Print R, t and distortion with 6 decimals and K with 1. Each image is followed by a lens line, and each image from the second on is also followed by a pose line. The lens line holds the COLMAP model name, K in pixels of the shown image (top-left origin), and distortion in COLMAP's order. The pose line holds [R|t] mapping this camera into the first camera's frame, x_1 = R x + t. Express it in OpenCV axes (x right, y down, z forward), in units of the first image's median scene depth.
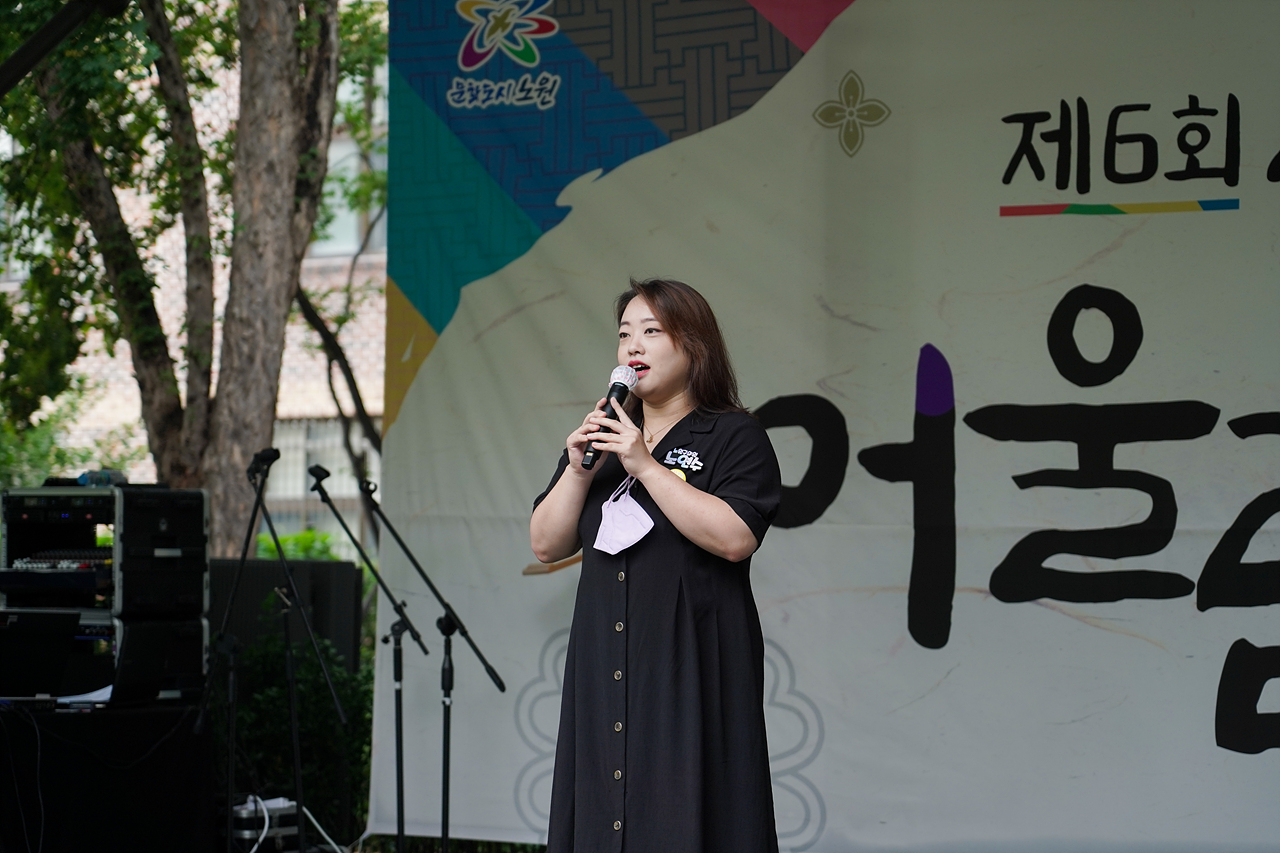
lens RADIAL K [[4191.9, 0, 640.0], [0, 4191.9, 426.5], [0, 0, 1]] dist [-0.043858, -2.213101]
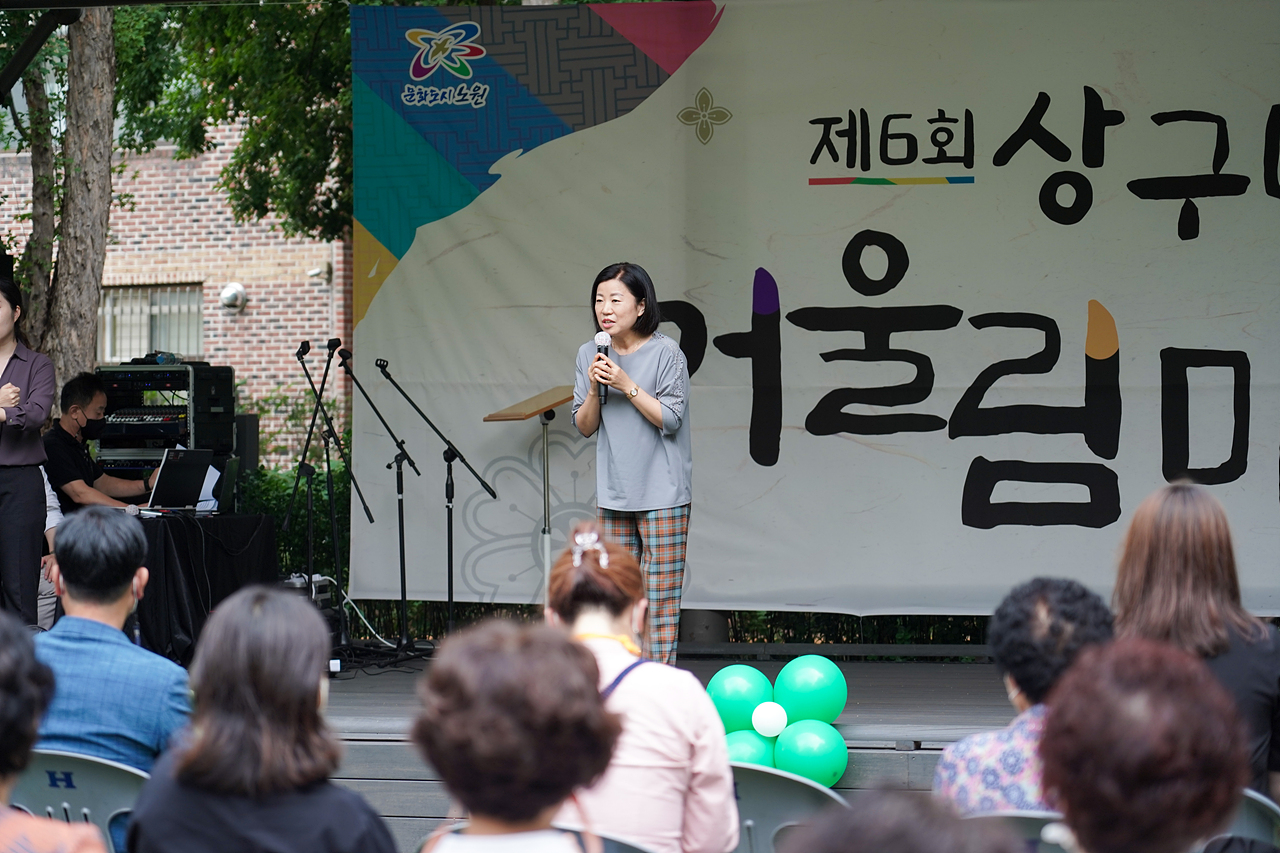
lens RADIAL K [[3814.8, 0, 640.0], [0, 3814.8, 426.5], [0, 0, 1]] dist [-0.093164, 1.036534]
pose [[0.969738, -0.012578, 0.243822, -0.299391], [0.003656, 0.999308, 0.037008, -0.012763], [-0.244119, -0.034997, 0.969114, -0.327450]]
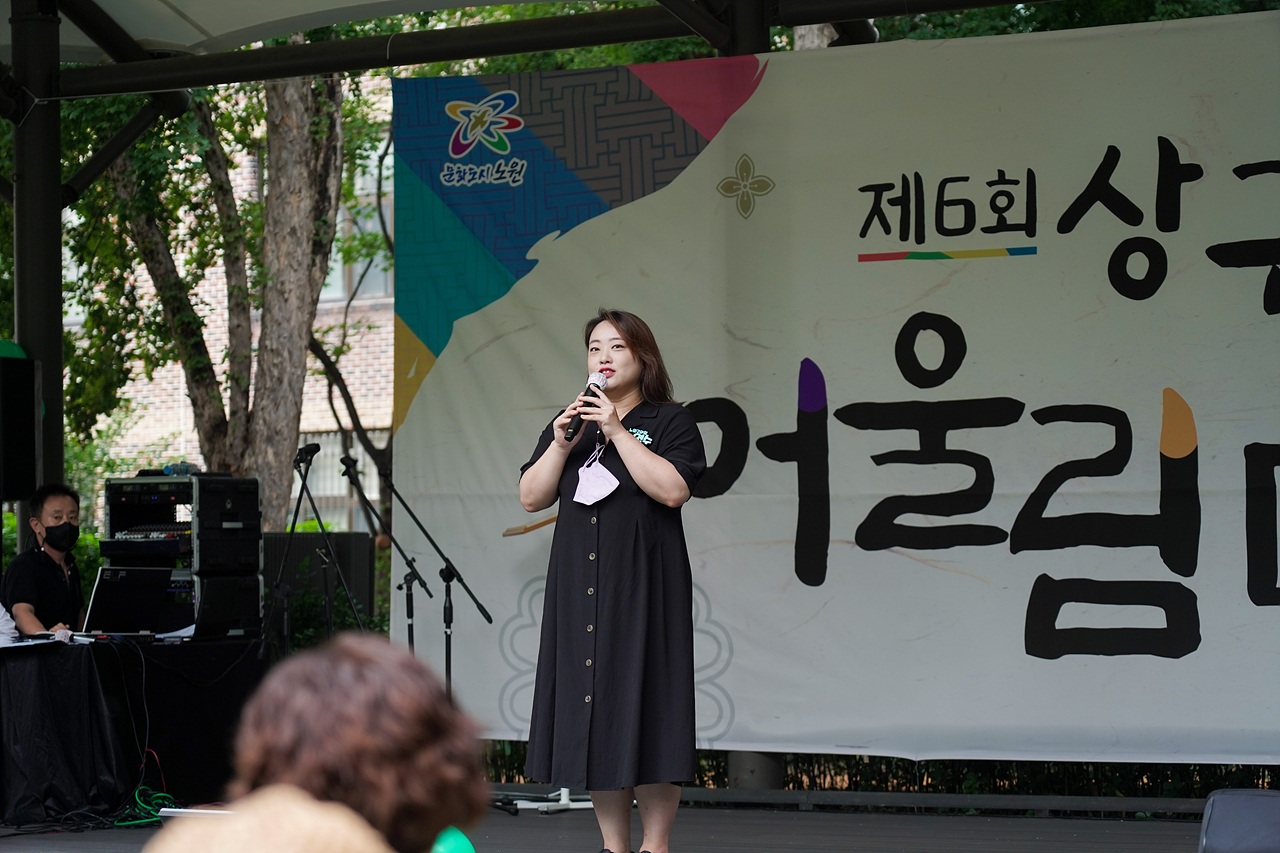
lens RADIAL K [[3517.0, 0, 640.0], [0, 3517.0, 426.5], [0, 0, 1]] dist [-0.129466, 1.179097]
pose [[0.999635, -0.014737, 0.022625, -0.009341], [0.014834, 0.999881, -0.004117, 0.005609], [-0.022562, 0.004451, 0.999736, -0.112661]]
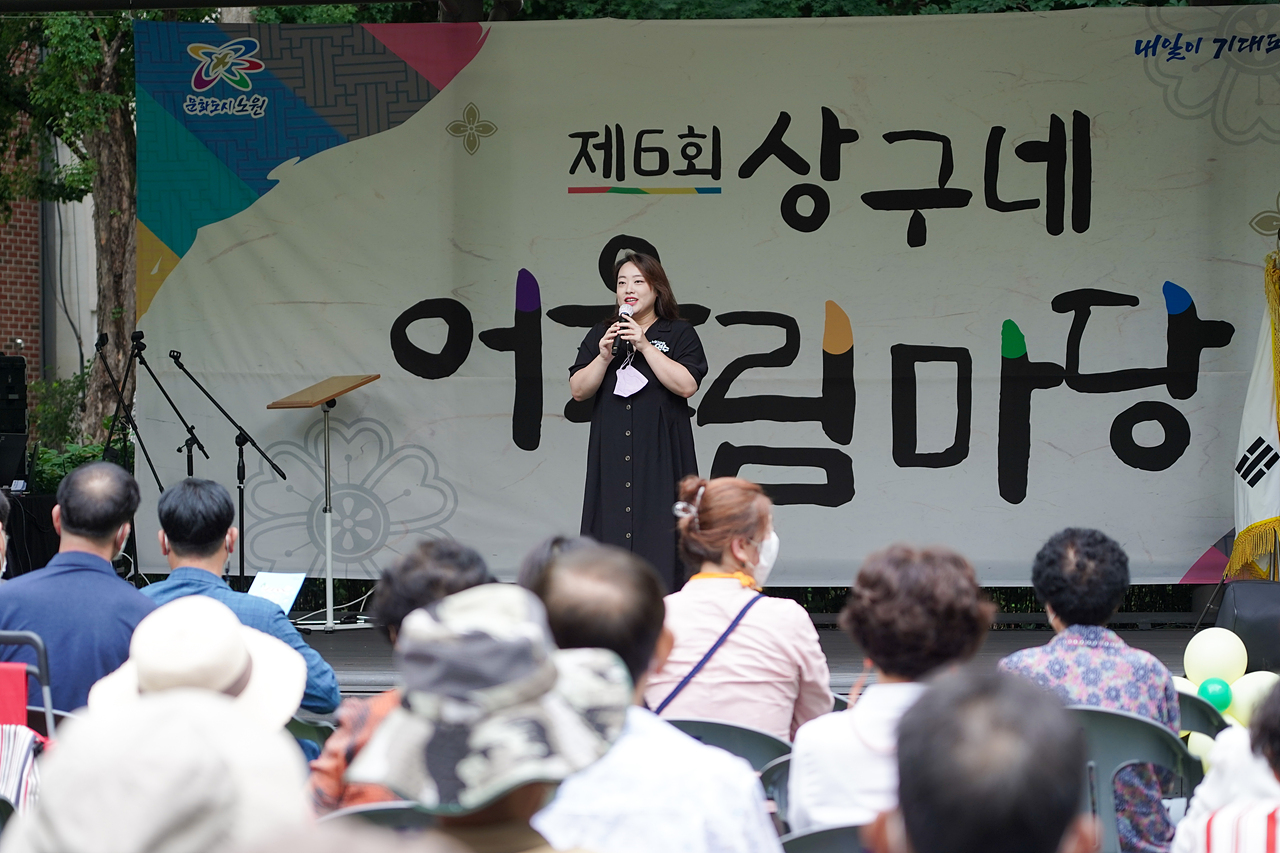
lens RADIAL K [[3921.0, 0, 640.0], [0, 3921.0, 426.5], [0, 0, 1]] dist [-0.105438, 1.388009]
pose [[0.928294, -0.010143, 0.371709, -0.446890], [-0.004644, 0.999234, 0.038863, -0.016867], [-0.371818, -0.037803, 0.927535, -0.448383]]
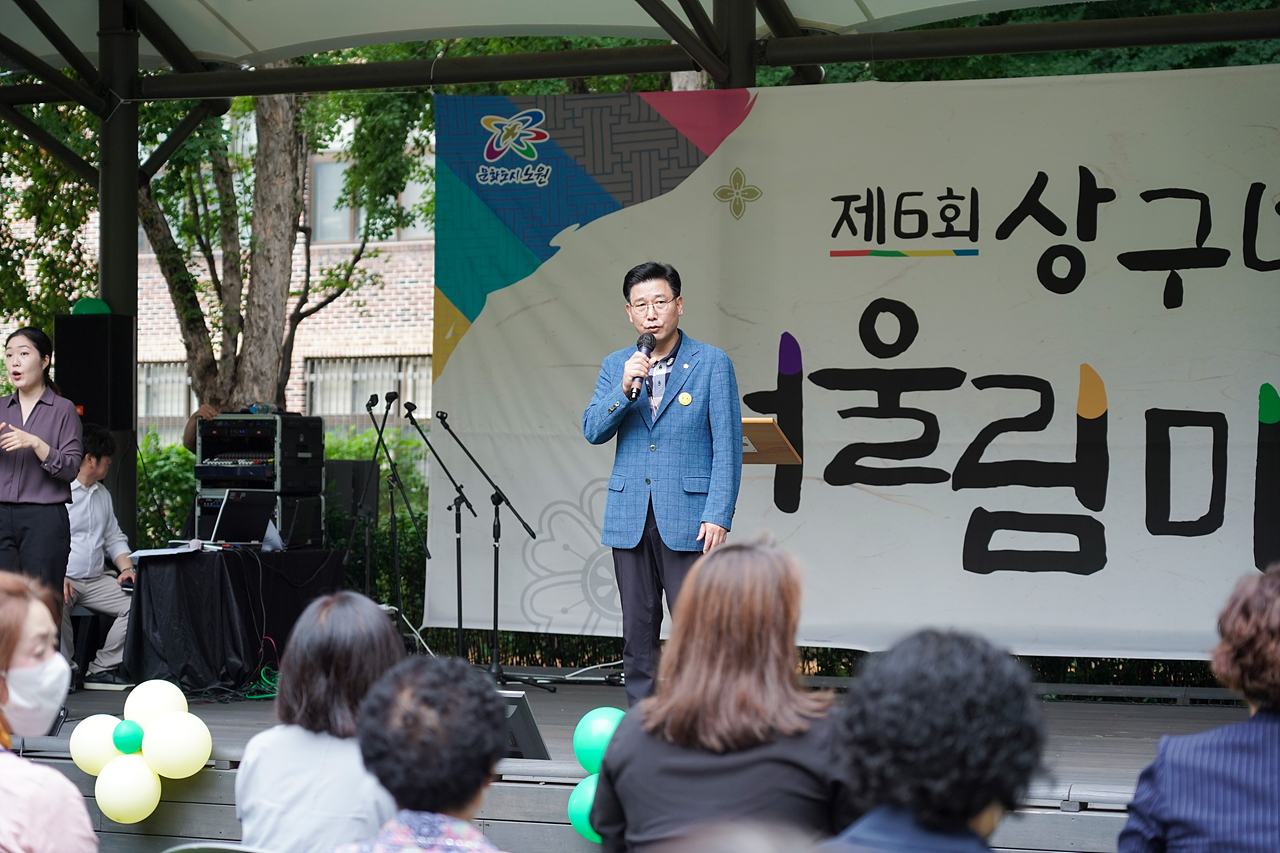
lens RADIAL K [[3006.6, 0, 640.0], [0, 3006.6, 426.5], [0, 0, 1]] dist [-0.015873, -0.044646]
pose [[0.990788, 0.003594, 0.135373, -0.144714], [-0.006412, 0.999772, 0.020390, -0.005717], [-0.135269, -0.021071, 0.990585, -0.178778]]
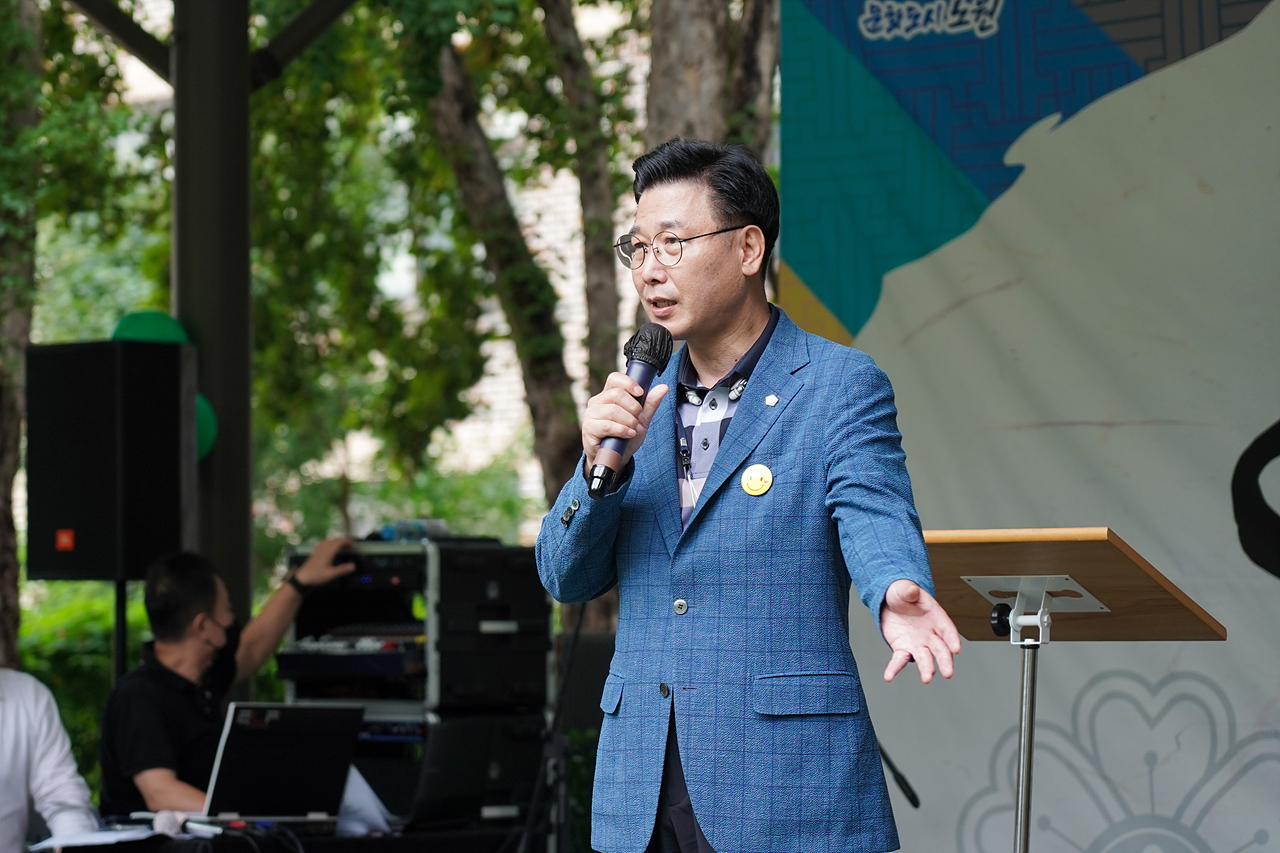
lens RADIAL K [[5107.9, 0, 640.0], [0, 5107.9, 426.5], [0, 0, 1]] dist [0.088725, 2.221912]
pose [[0.991272, -0.014657, -0.131014, 0.036245], [0.013643, 0.999870, -0.008638, 0.001946], [0.131124, 0.006775, 0.991343, 0.076588]]
